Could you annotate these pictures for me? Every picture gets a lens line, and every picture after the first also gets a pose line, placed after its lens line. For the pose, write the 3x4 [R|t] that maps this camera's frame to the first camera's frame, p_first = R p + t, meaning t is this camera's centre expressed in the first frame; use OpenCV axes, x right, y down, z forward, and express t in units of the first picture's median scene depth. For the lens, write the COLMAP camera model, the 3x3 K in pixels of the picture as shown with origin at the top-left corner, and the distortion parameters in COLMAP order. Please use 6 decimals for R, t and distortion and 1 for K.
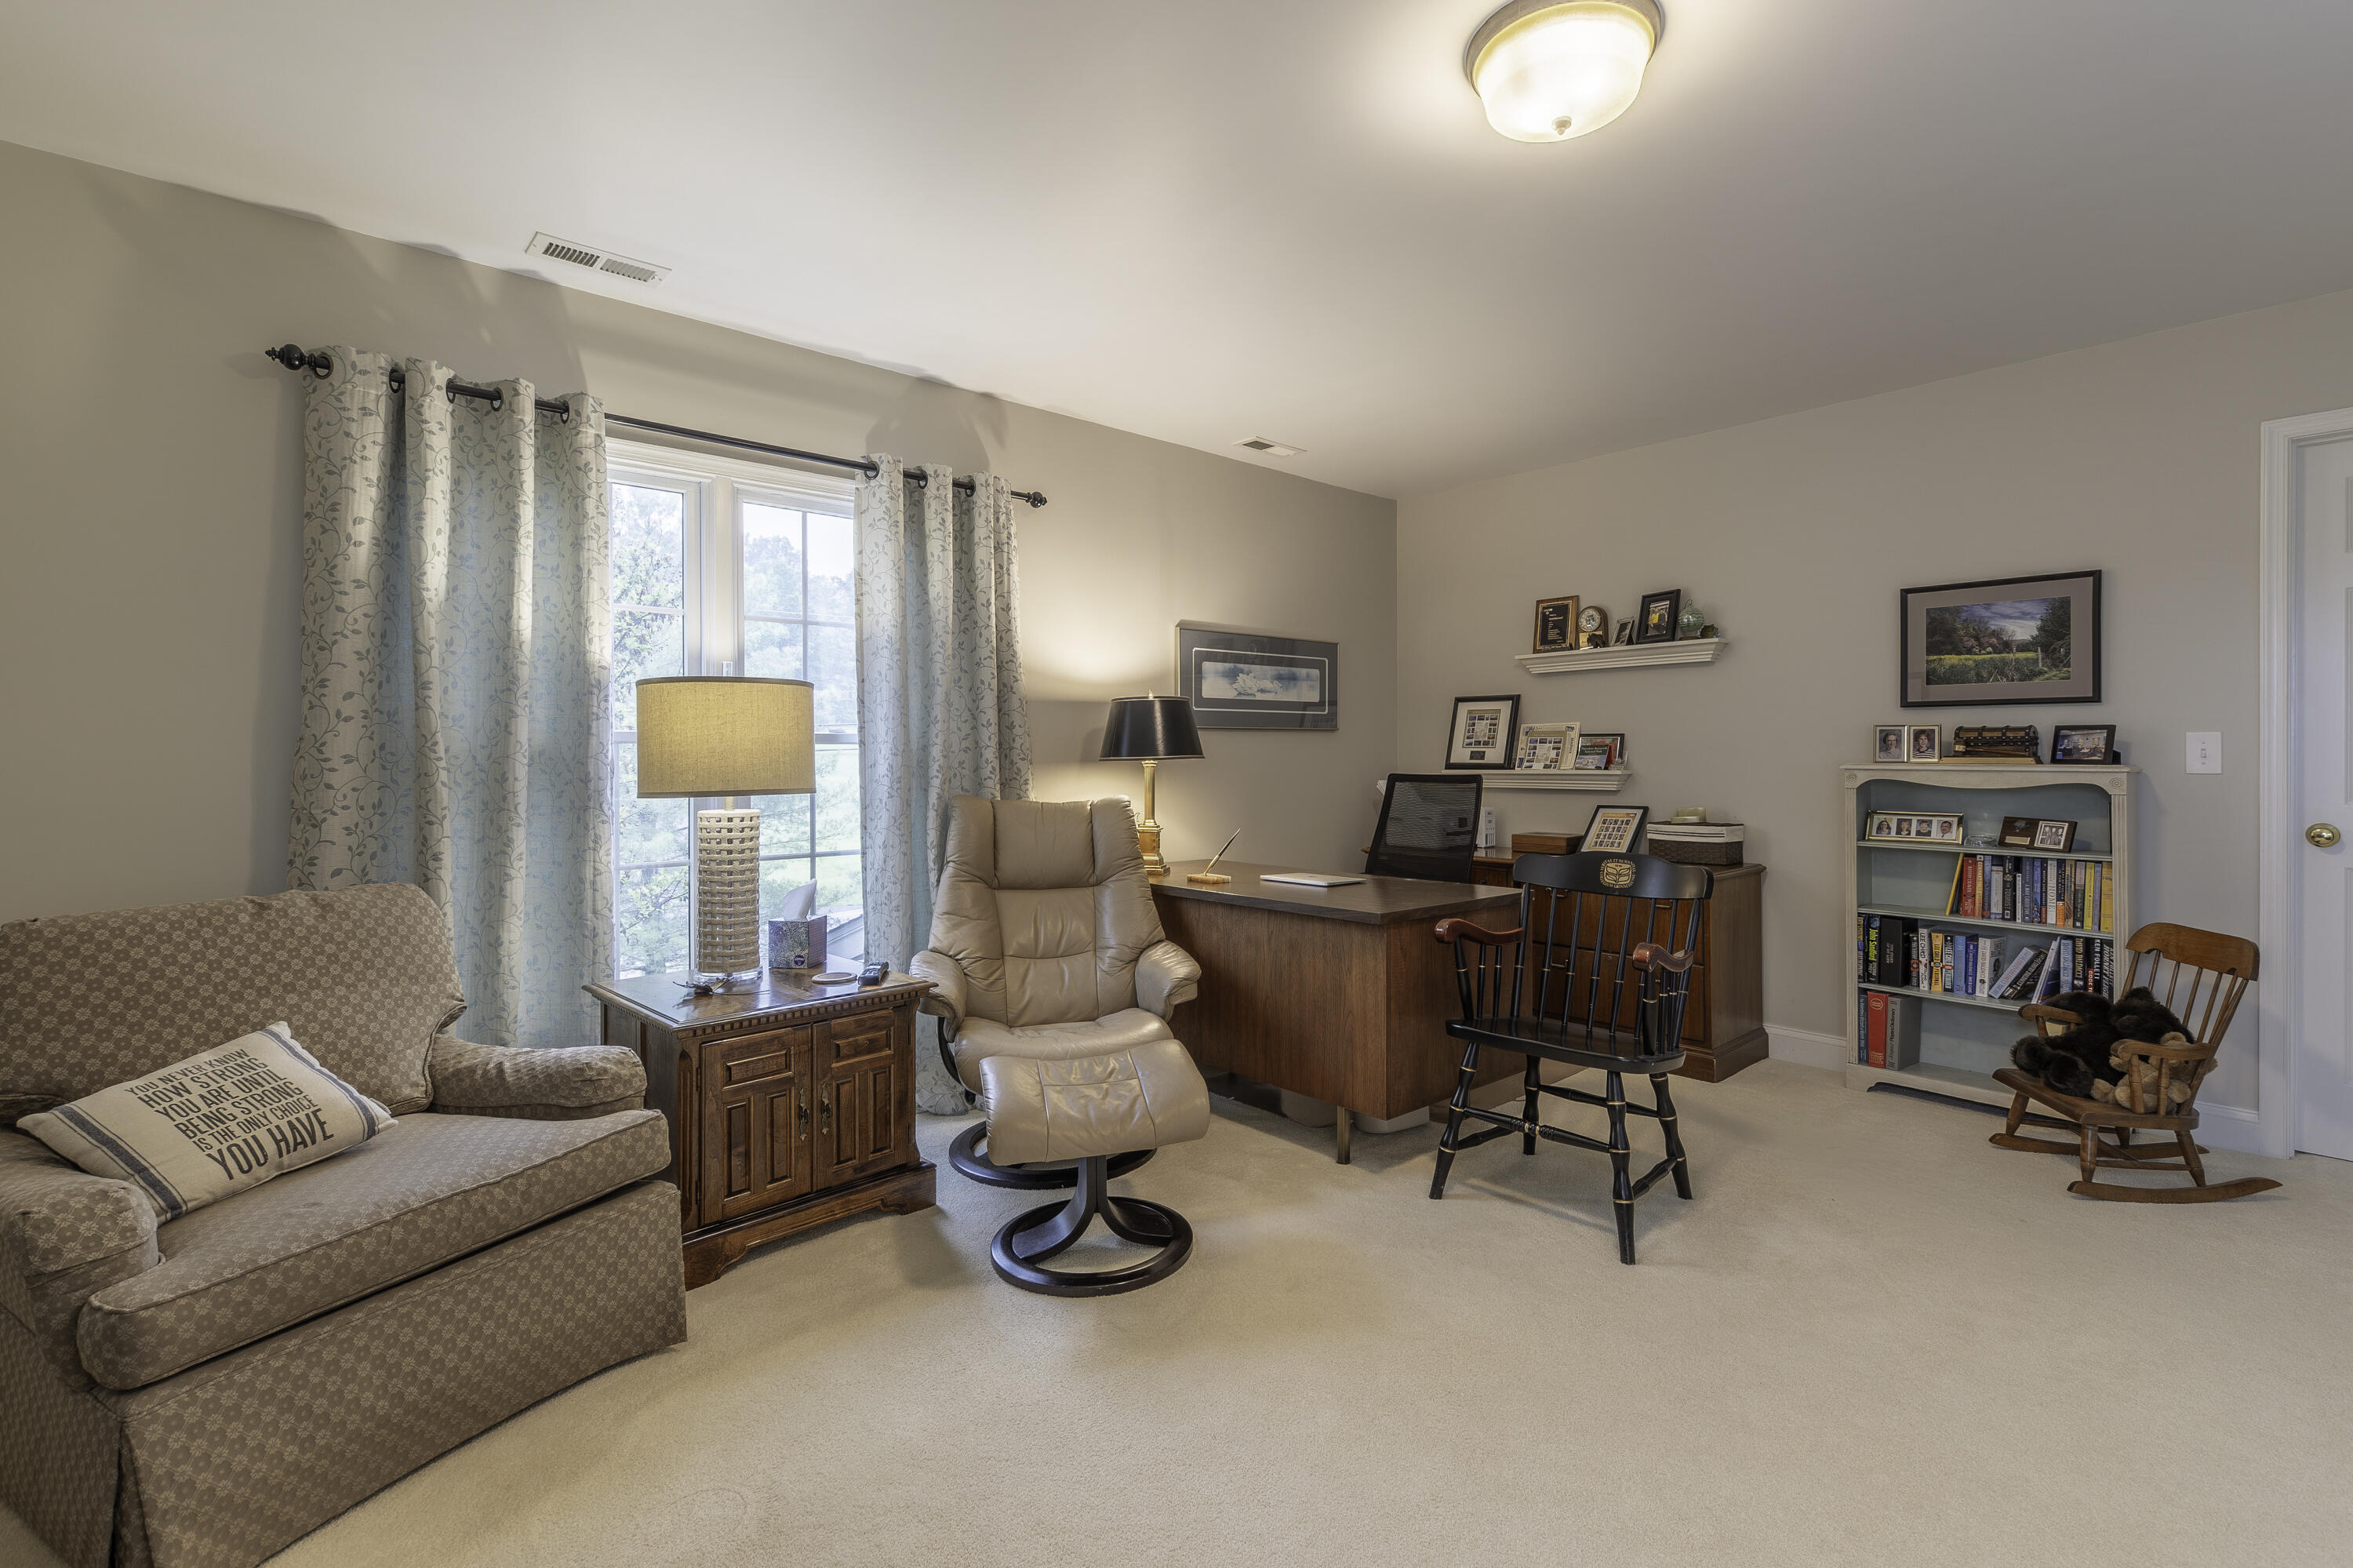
lens RADIAL K [[1055.4, 0, 1226.2], [0, 1055.4, 762.2], [0, 0, 1]] dist [0.000119, -0.000704]
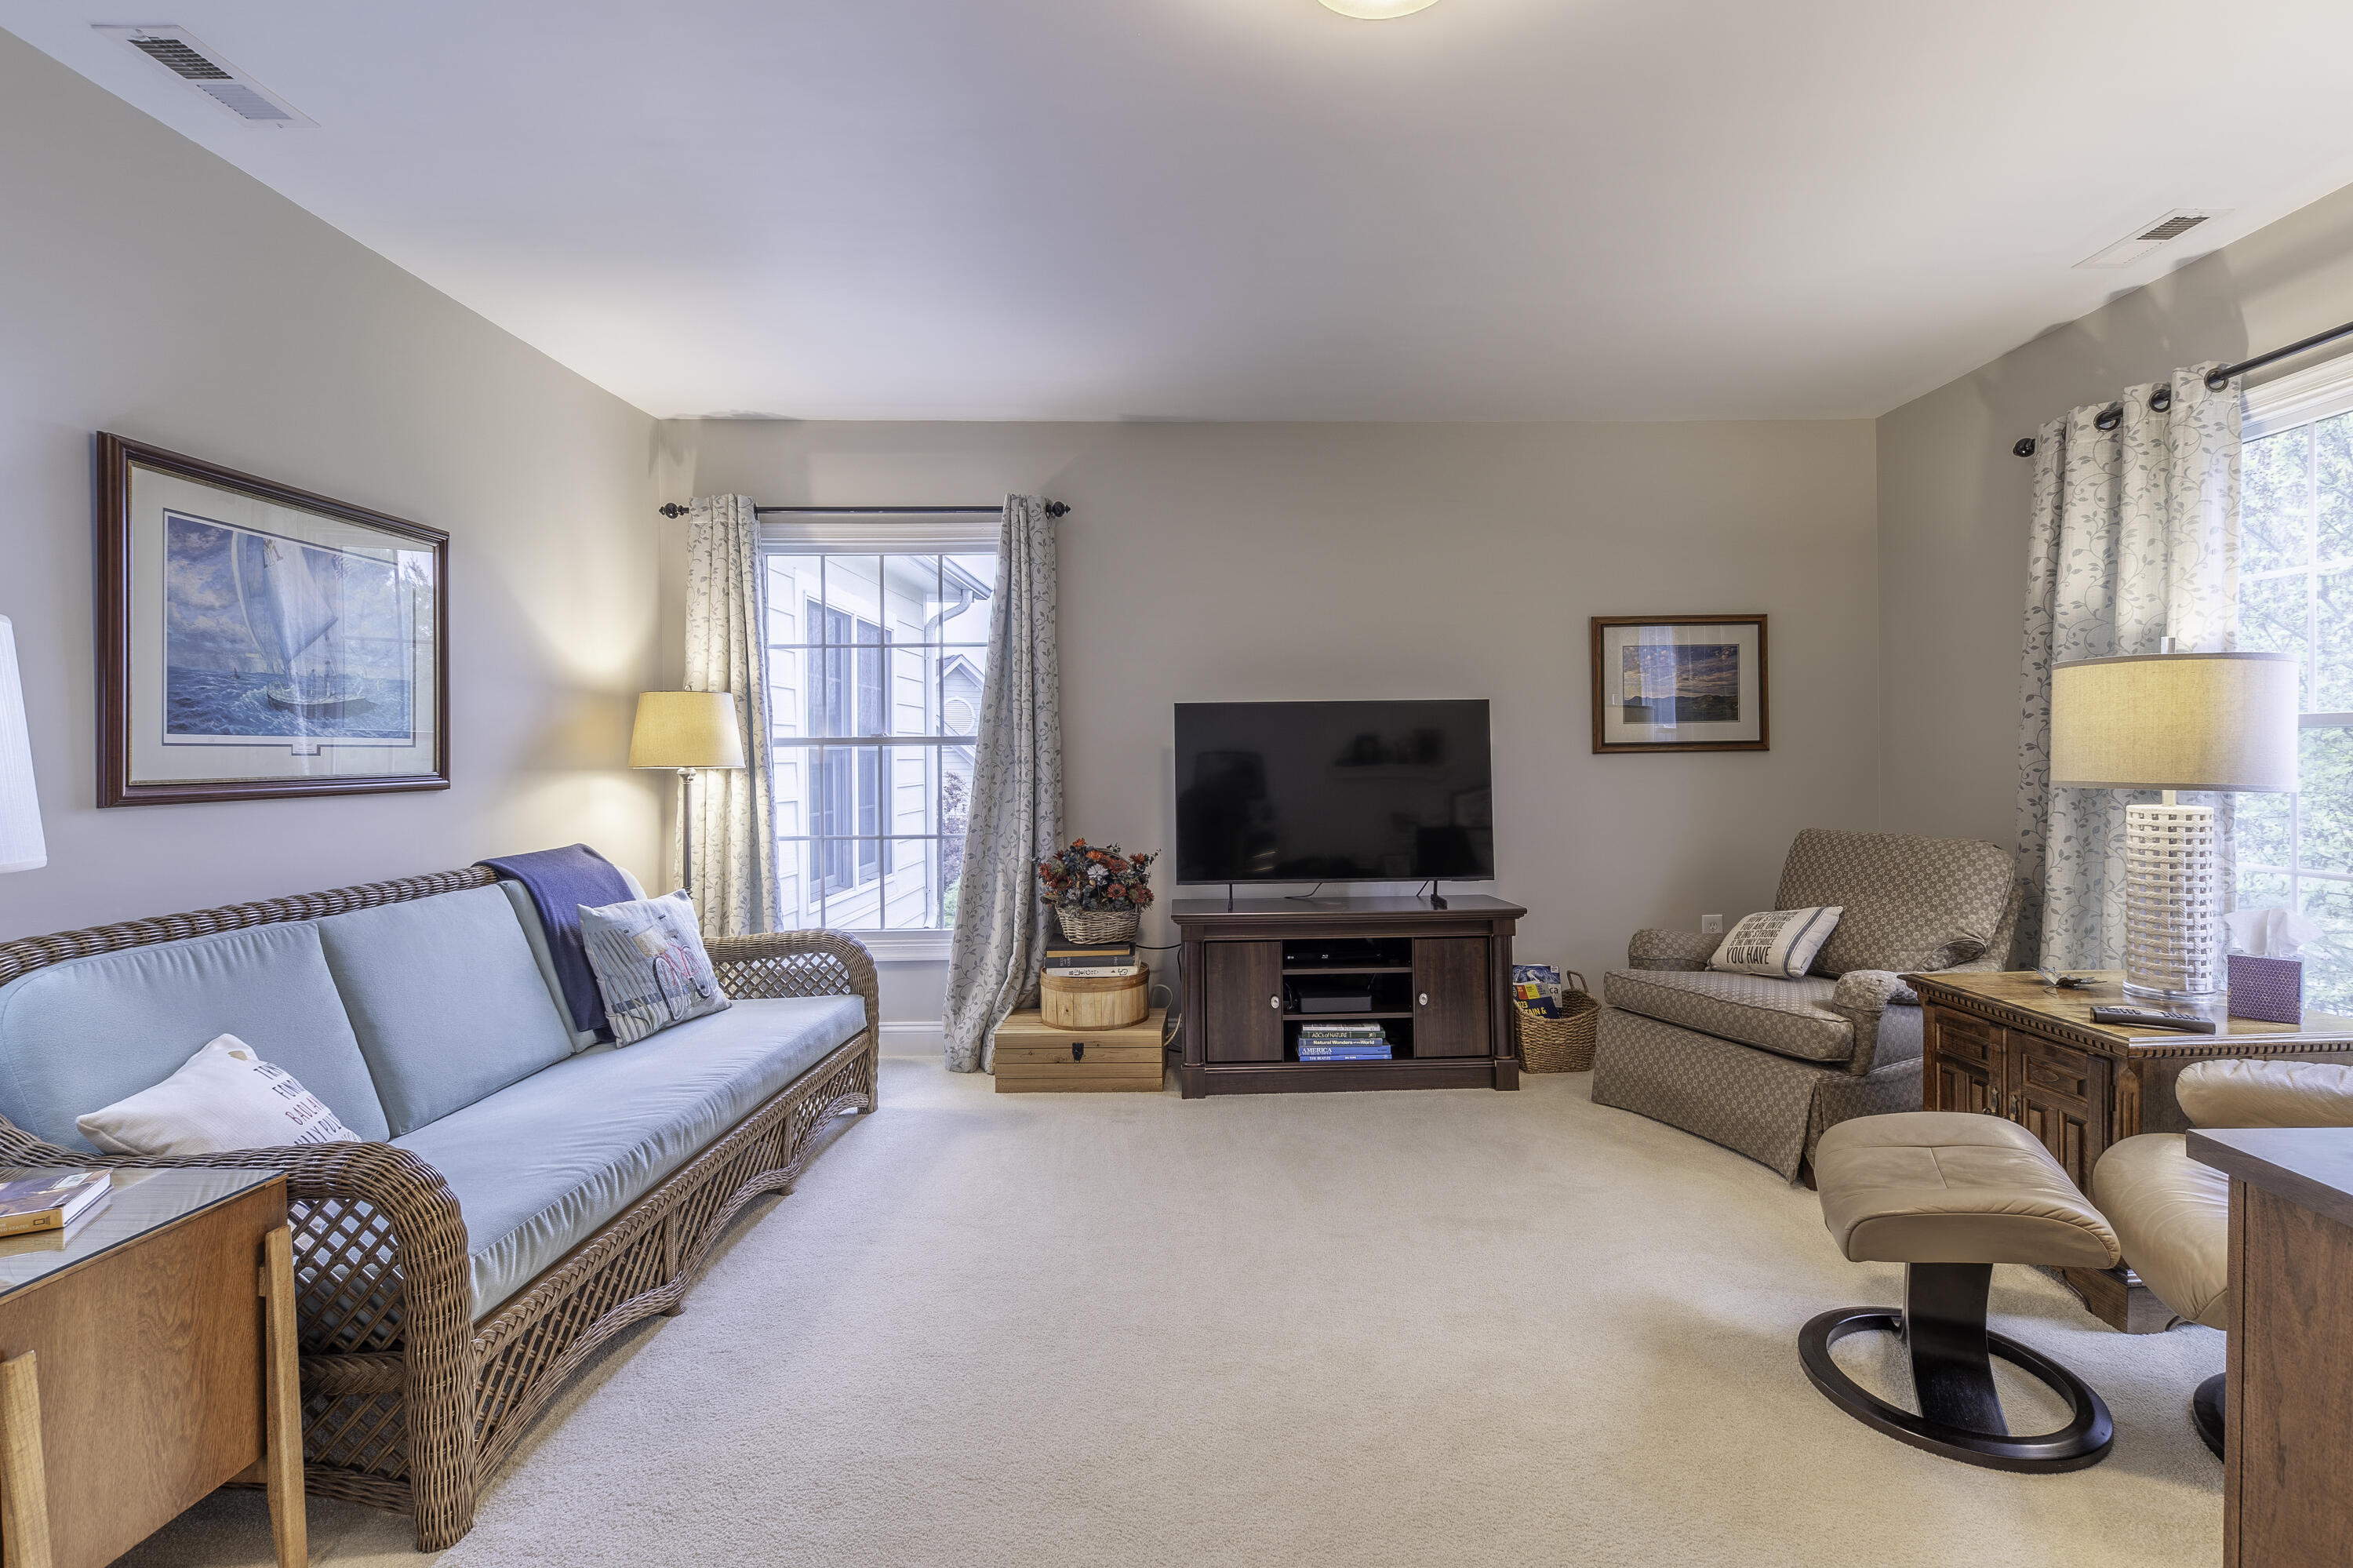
lens RADIAL K [[1055.4, 0, 1226.2], [0, 1055.4, 762.2], [0, 0, 1]] dist [0.000119, -0.000704]
pose [[-0.667554, 0.019930, -0.744294, 0.698504], [0.009365, 0.999787, 0.018372, -0.014612], [0.744502, 0.005294, -0.667599, 0.989923]]
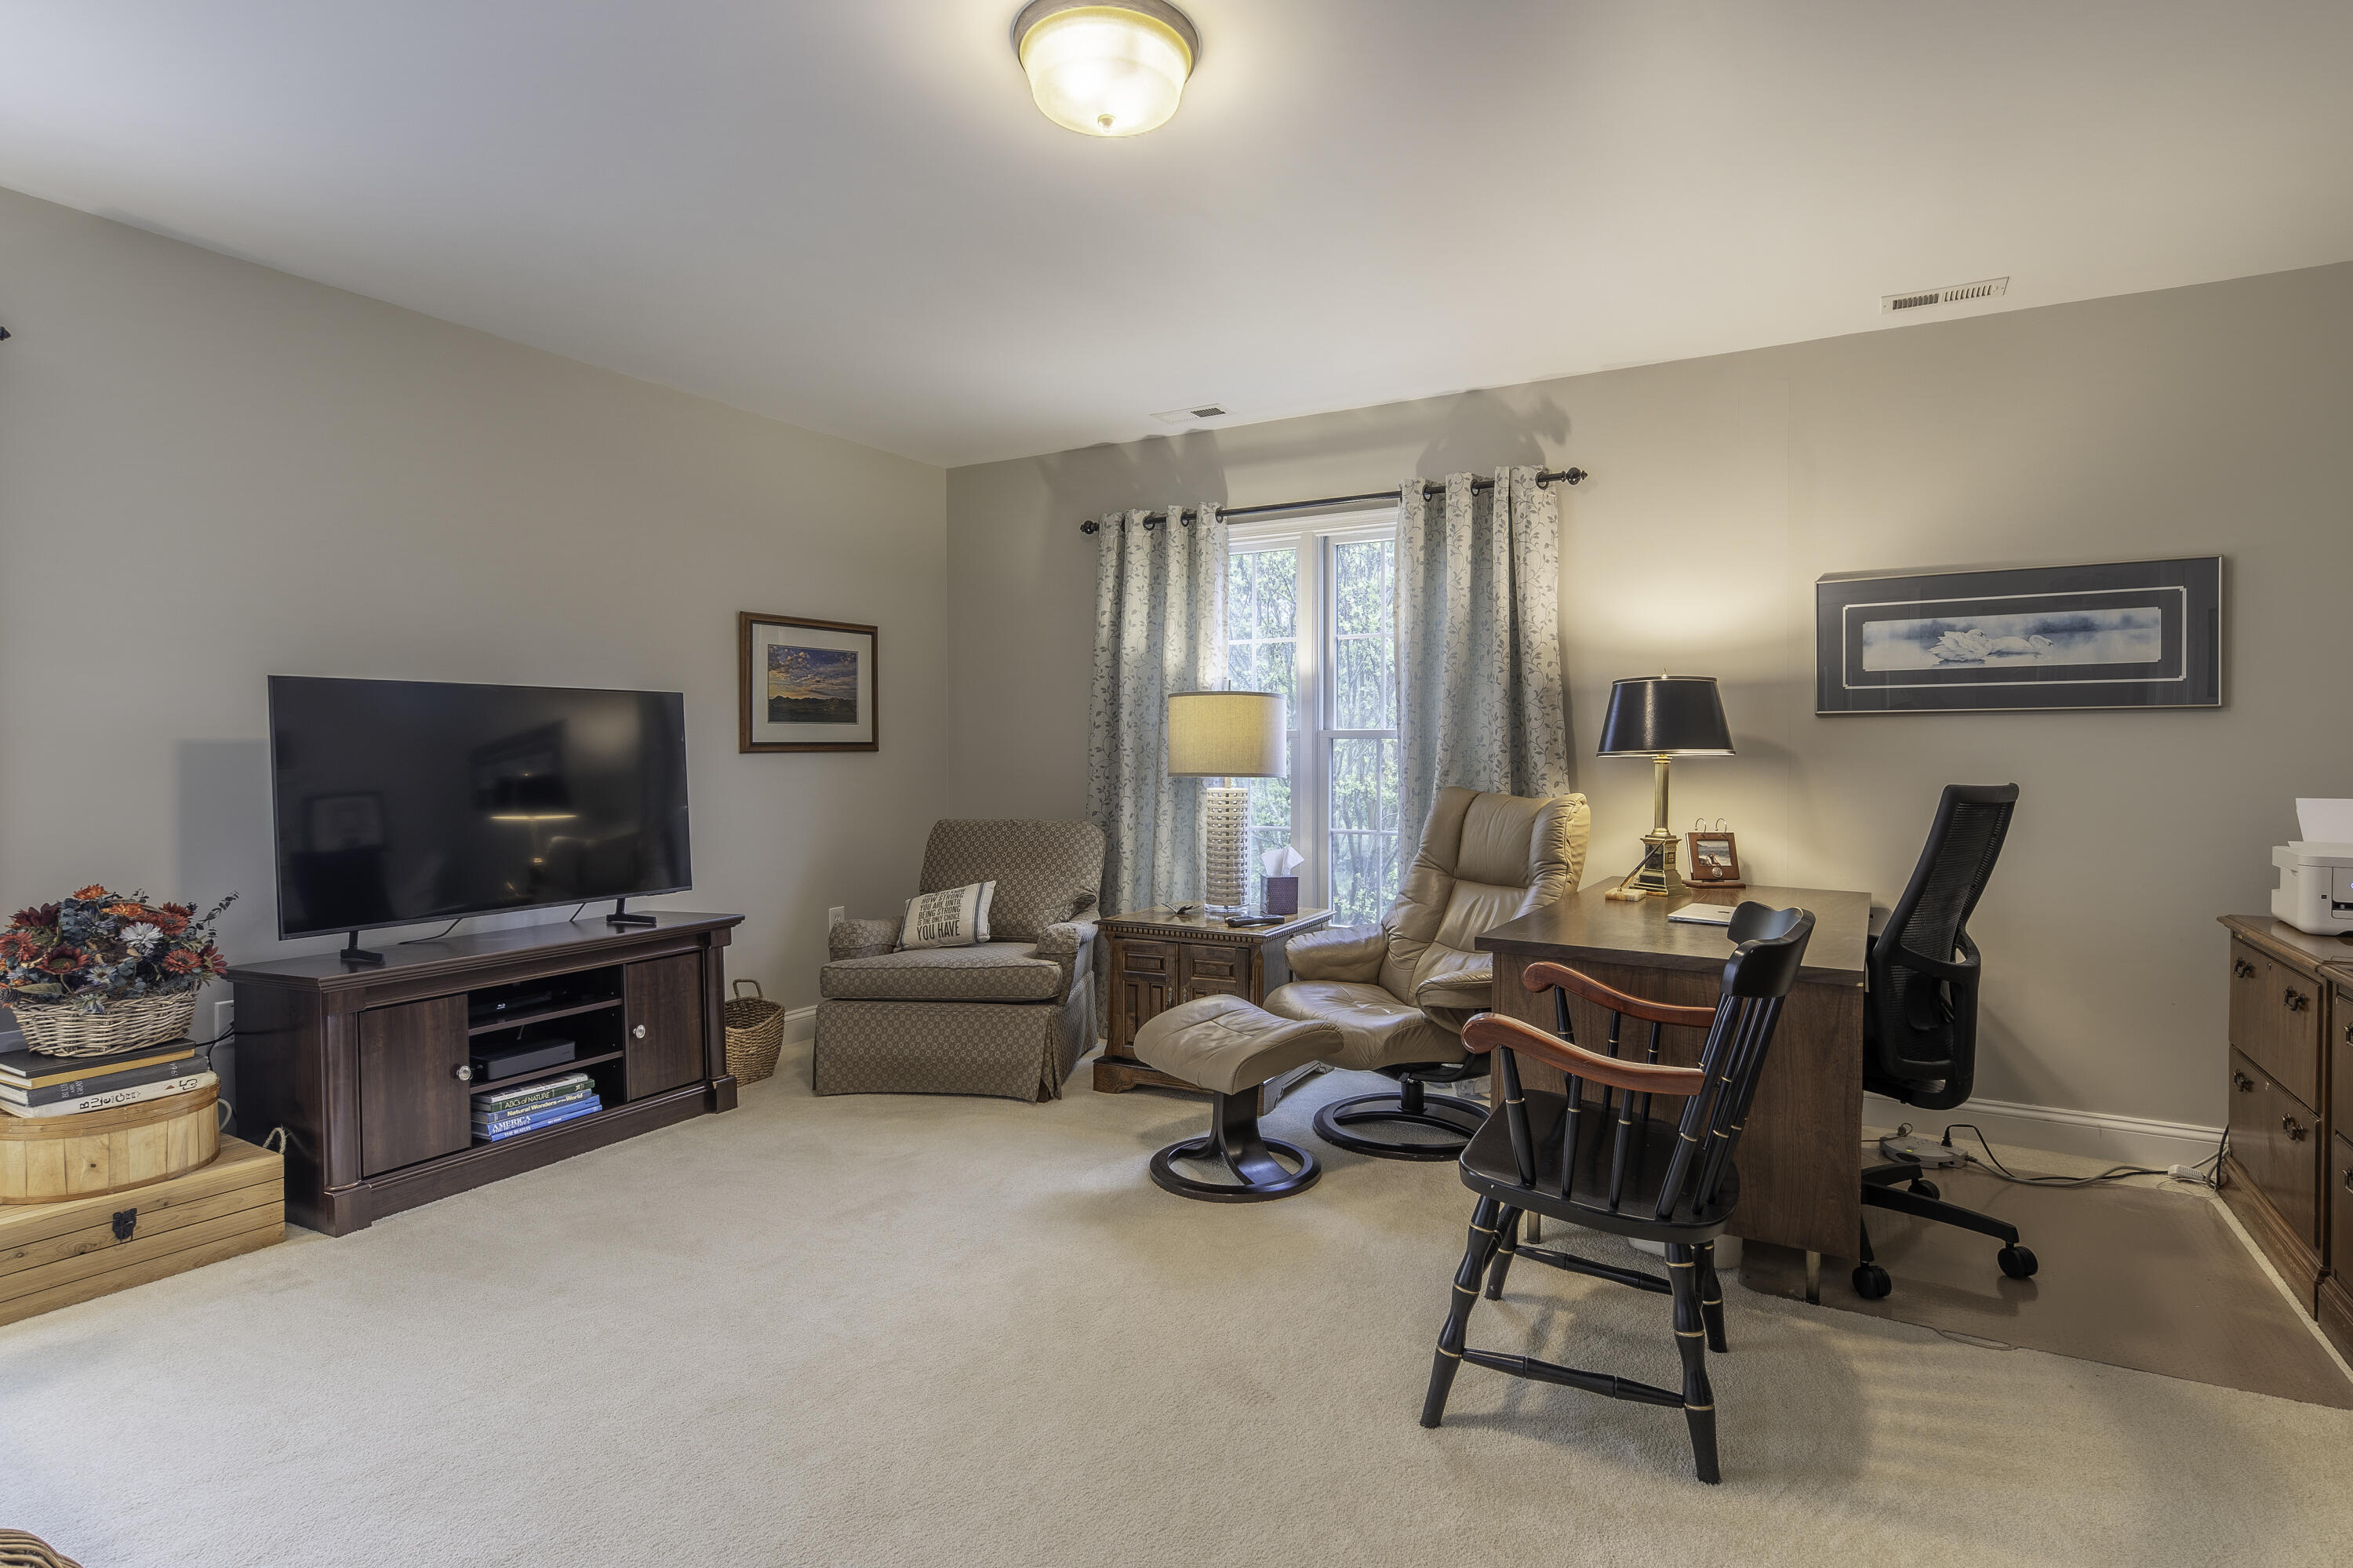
lens RADIAL K [[1181.8, 0, 1234.4], [0, 1181.8, 764.6], [0, 0, 1]] dist [-0.001728, -0.001406]
pose [[0.315332, 0.018786, -0.948795, 0.976027], [-0.007785, 0.999822, 0.017209, -0.011700], [0.948949, 0.001960, 0.315422, 0.518218]]
